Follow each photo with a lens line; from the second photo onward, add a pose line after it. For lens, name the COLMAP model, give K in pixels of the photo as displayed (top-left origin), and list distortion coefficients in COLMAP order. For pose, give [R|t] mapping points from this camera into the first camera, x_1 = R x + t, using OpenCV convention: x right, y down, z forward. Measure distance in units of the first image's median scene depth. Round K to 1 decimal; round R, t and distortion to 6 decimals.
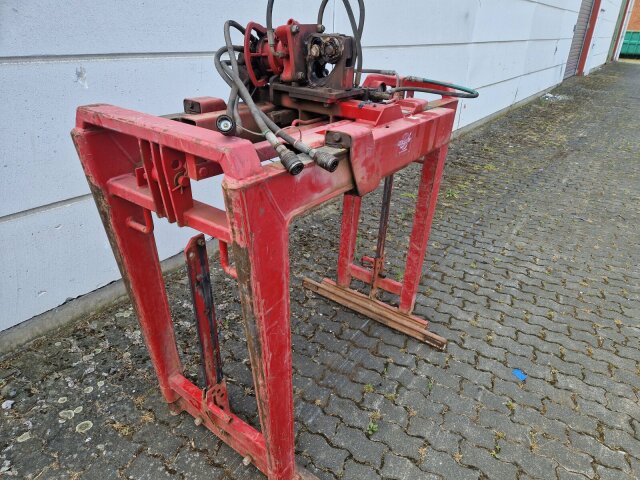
lens RADIAL K [[427.7, 0, 322.4], [0, 427.7, 241.9], [0, 0, 1]] dist [0.095917, -0.090966]
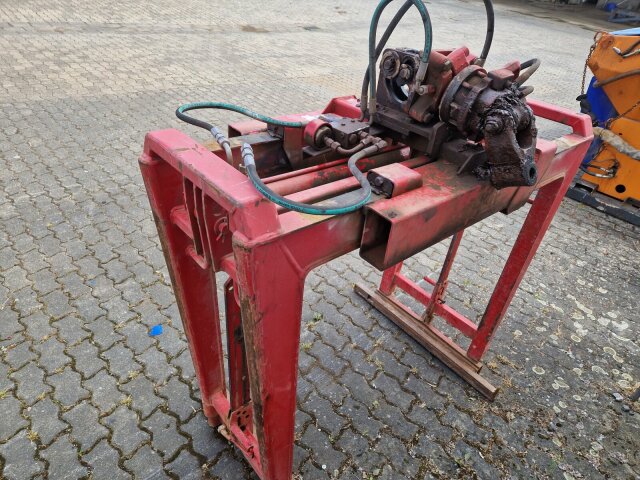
lens RADIAL K [[425.0, 0, 325.6], [0, 425.0, 237.3], [0, 0, 1]] dist [0.083869, -0.071128]
pose [[-0.966860, -0.233735, 0.102711, 0.009894], [-0.028134, 0.497396, 0.867067, -0.643292], [-0.253752, 0.835443, -0.487489, 1.108372]]
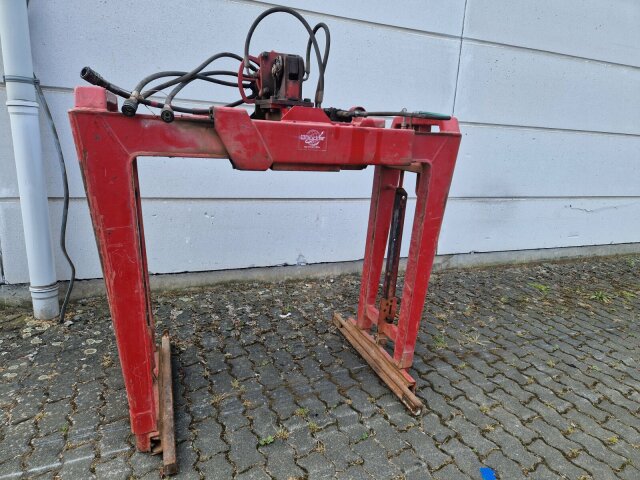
lens RADIAL K [[425.0, 0, 325.6], [0, 425.0, 237.3], [0, 0, 1]] dist [0.083869, -0.071128]
pose [[0.847623, 0.140746, -0.511592, 0.493582], [-0.263998, 0.948232, -0.176528, 0.112700], [0.460262, 0.284688, 0.840899, 0.117709]]
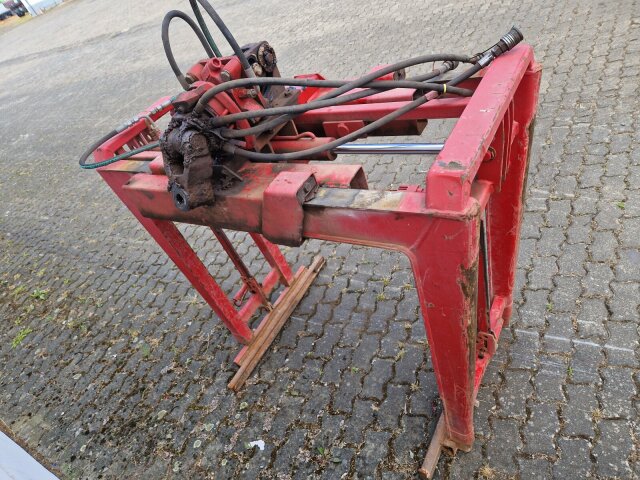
lens RADIAL K [[427.7, 0, 322.4], [0, 427.7, 241.9], [0, 0, 1]] dist [0.095917, -0.090966]
pose [[-0.114613, -0.646812, 0.753988, -0.566782], [0.705845, 0.481054, 0.519970, -0.389235], [-0.699032, 0.591795, 0.401414, 0.479217]]
